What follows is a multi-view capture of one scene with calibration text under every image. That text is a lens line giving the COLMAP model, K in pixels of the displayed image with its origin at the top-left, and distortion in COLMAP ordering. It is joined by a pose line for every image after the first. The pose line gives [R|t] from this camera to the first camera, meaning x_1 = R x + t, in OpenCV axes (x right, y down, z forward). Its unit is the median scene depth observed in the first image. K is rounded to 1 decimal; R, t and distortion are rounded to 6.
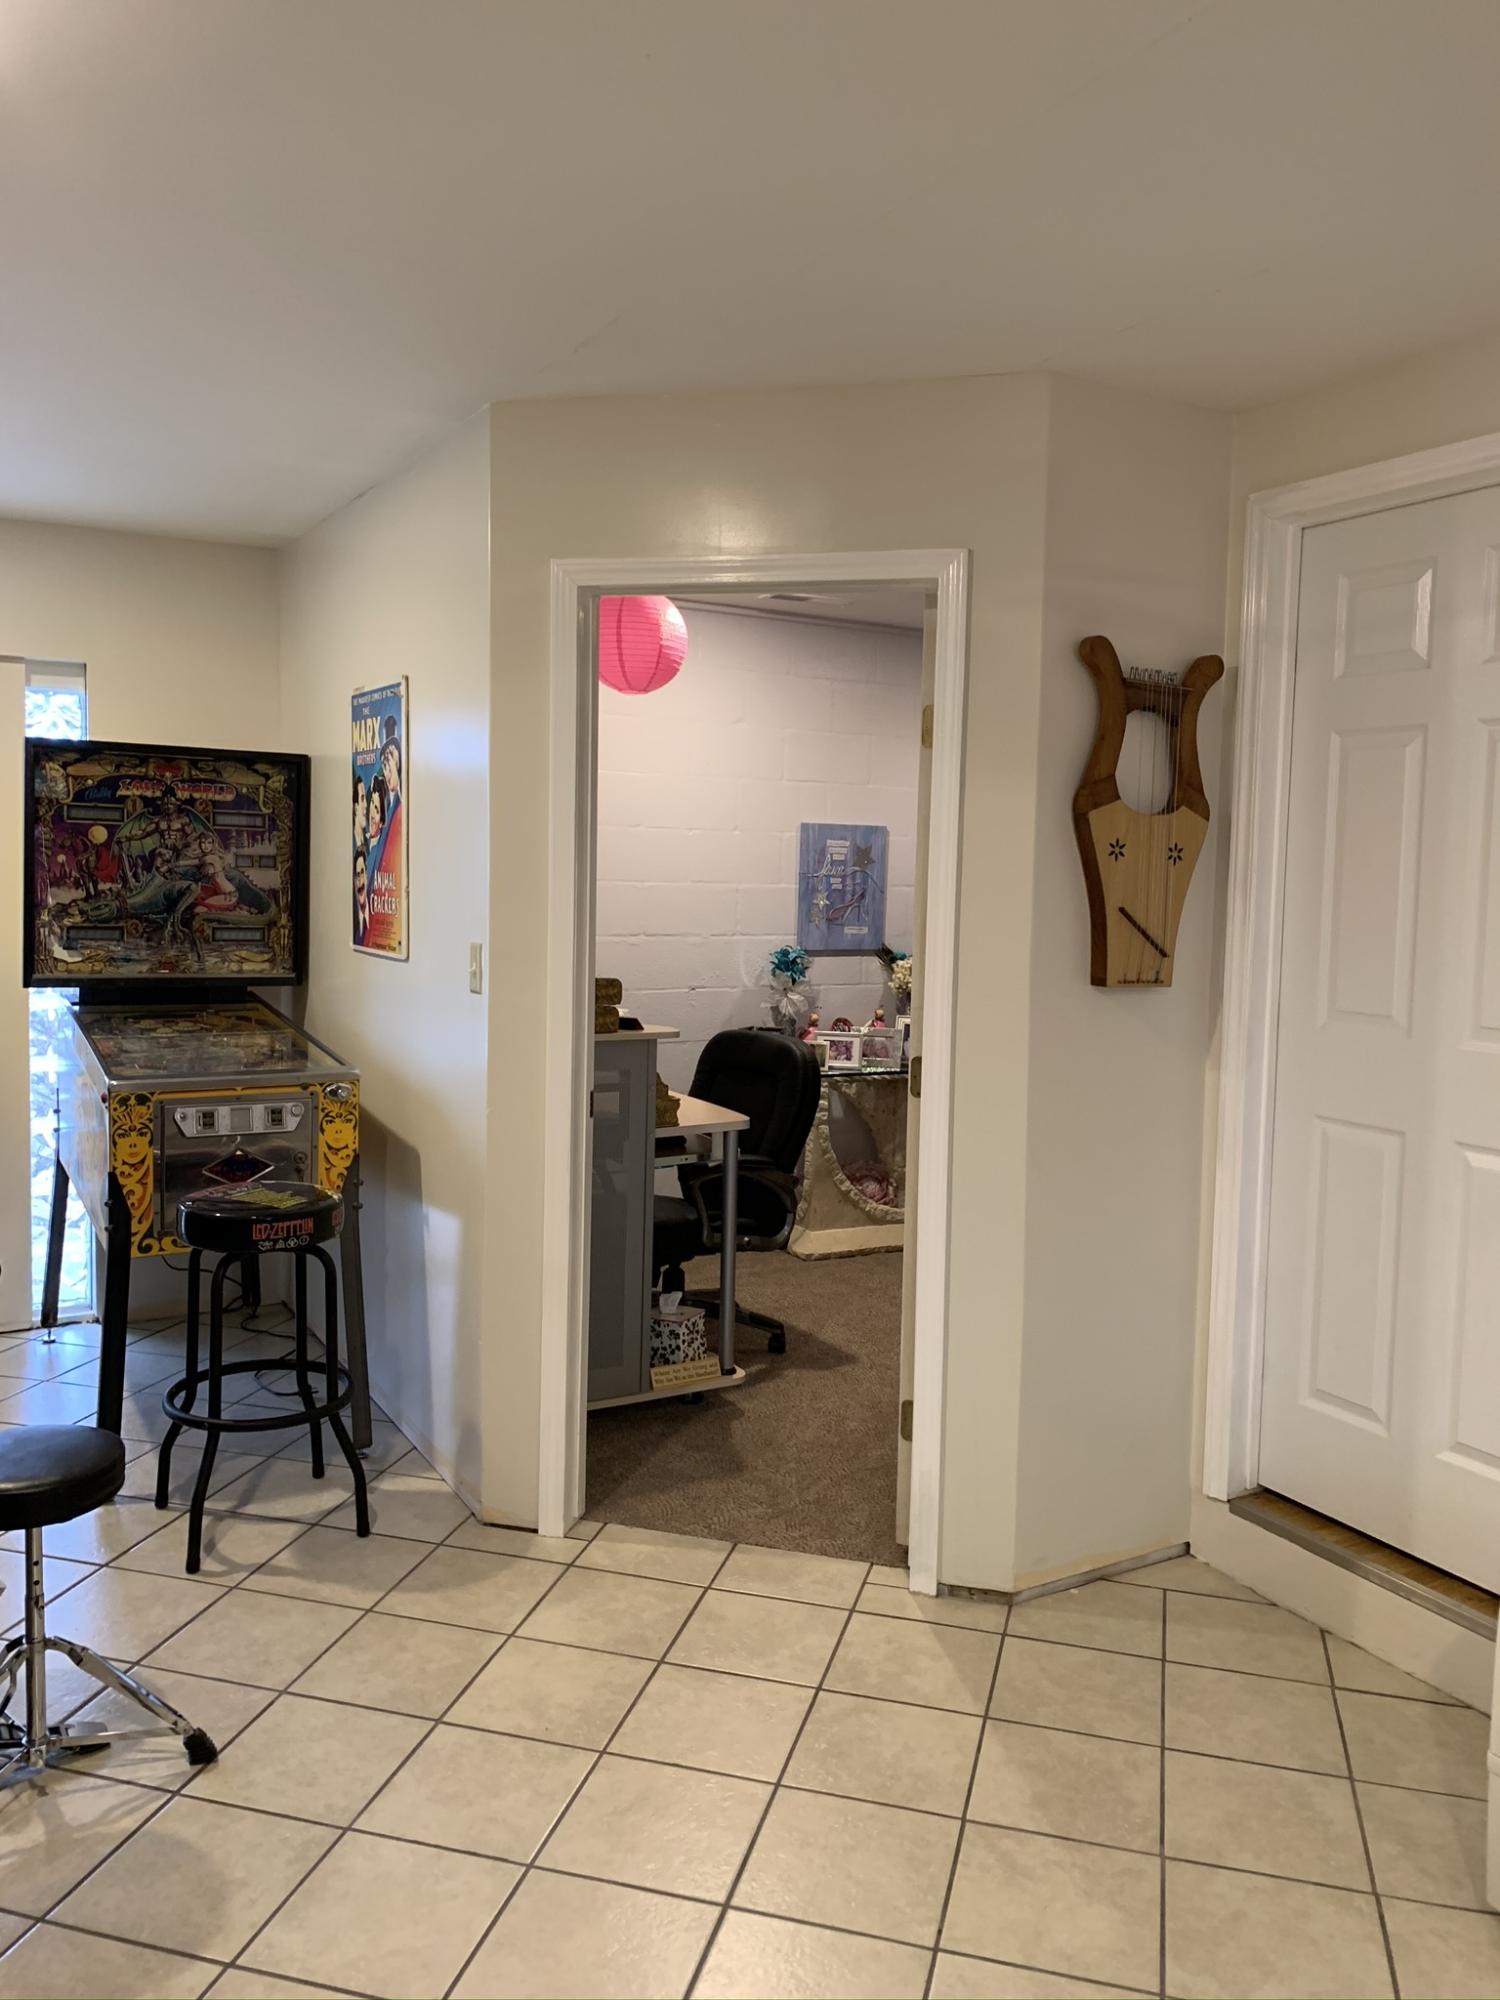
lens RADIAL K [[1494.5, 0, 775.9], [0, 1494.5, 982.8], [0, 0, 1]] dist [-0.008102, -0.004491]
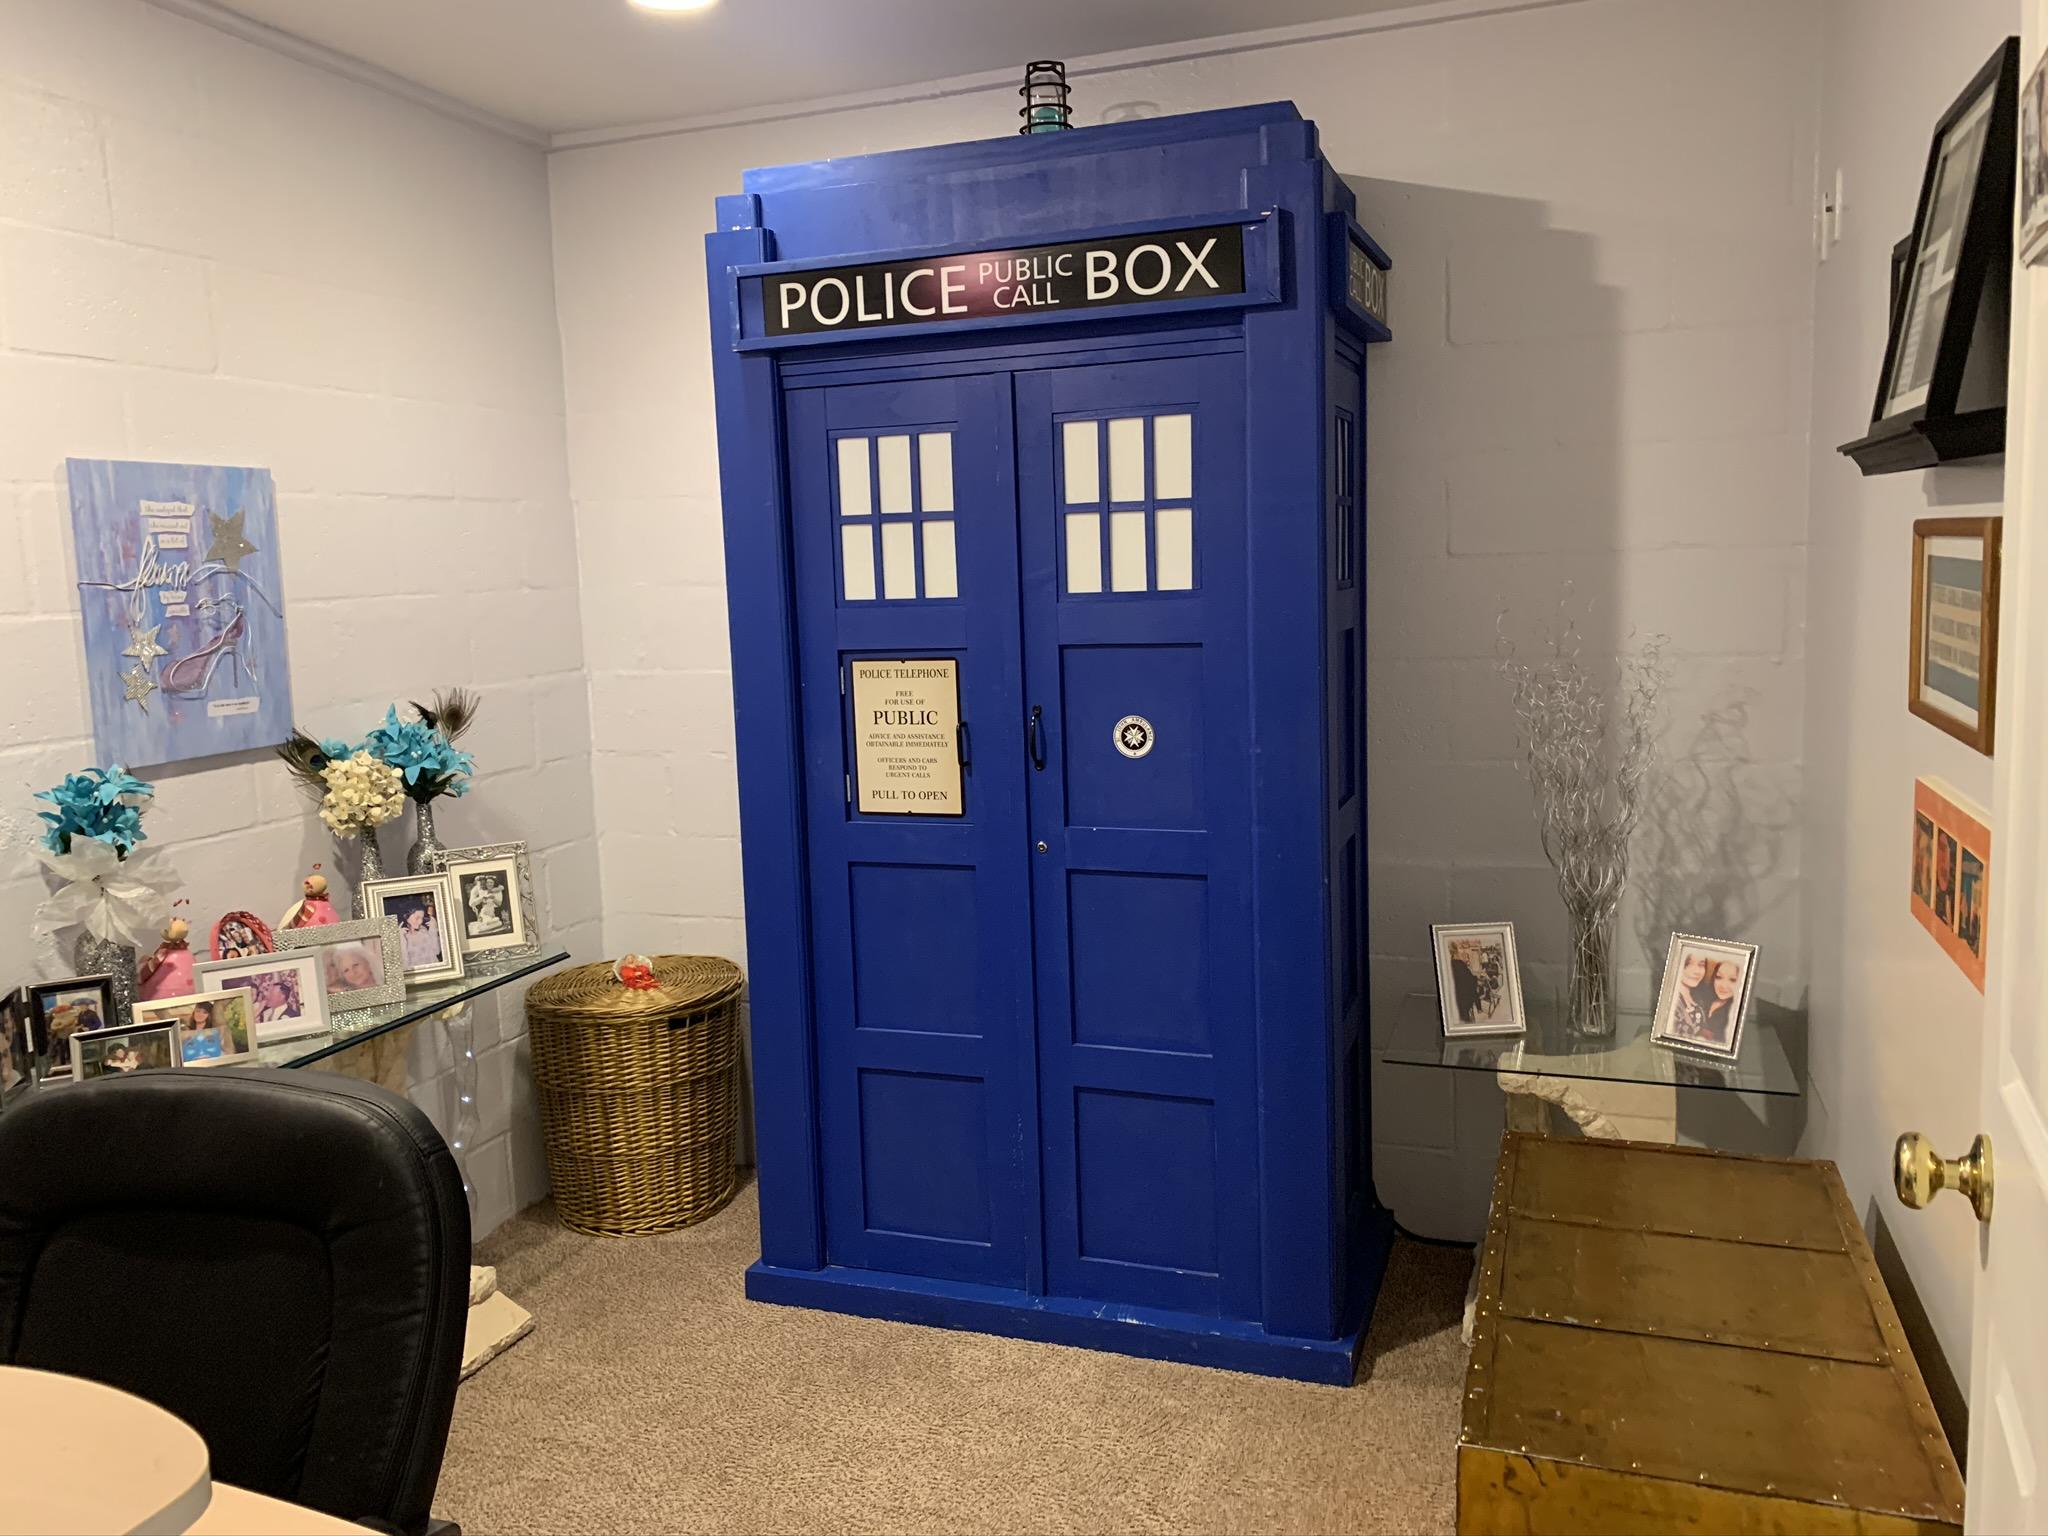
lens RADIAL K [[1570.4, 0, 1023.8], [0, 1570.4, 759.7], [0, 0, 1]] dist [0.011379, -0.014331]
pose [[0.765278, -0.133355, 0.629735, -0.063881], [0.103330, 0.991068, 0.084301, -0.036162], [-0.635352, 0.000557, 0.772223, 0.513756]]
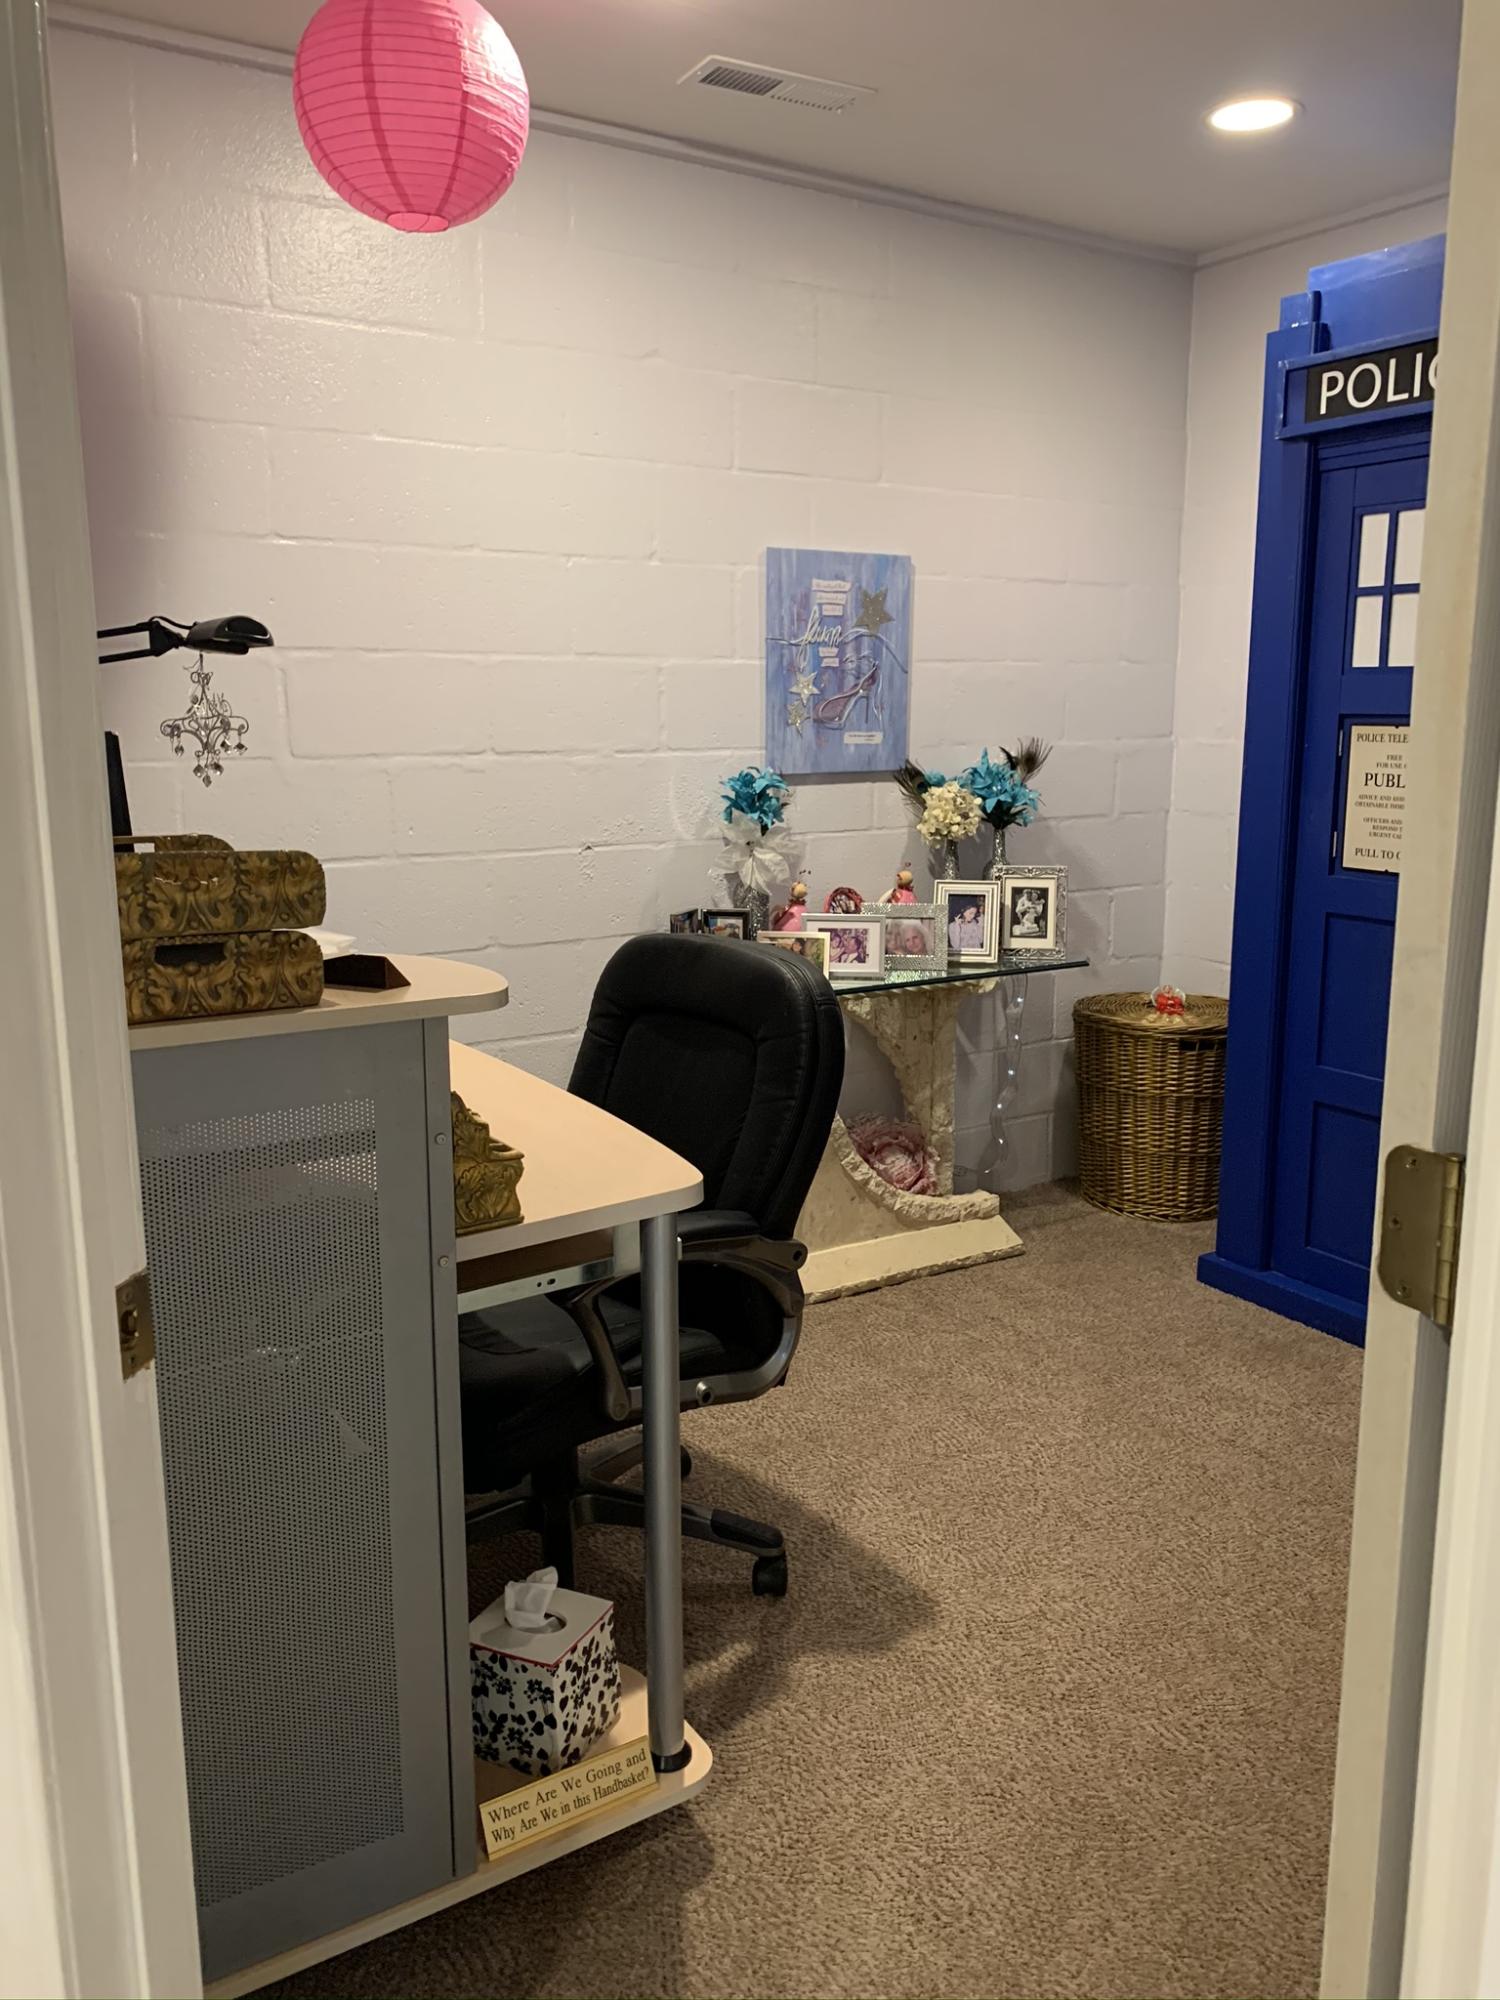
lens RADIAL K [[1516.6, 0, 783.7], [0, 1516.6, 988.8], [0, 0, 1]] dist [0.124921, -0.255042]
pose [[0.998432, -0.034152, 0.044359, -0.008369], [0.029038, 0.993373, 0.111209, -0.004571], [-0.047863, -0.109747, 0.992807, 0.404789]]
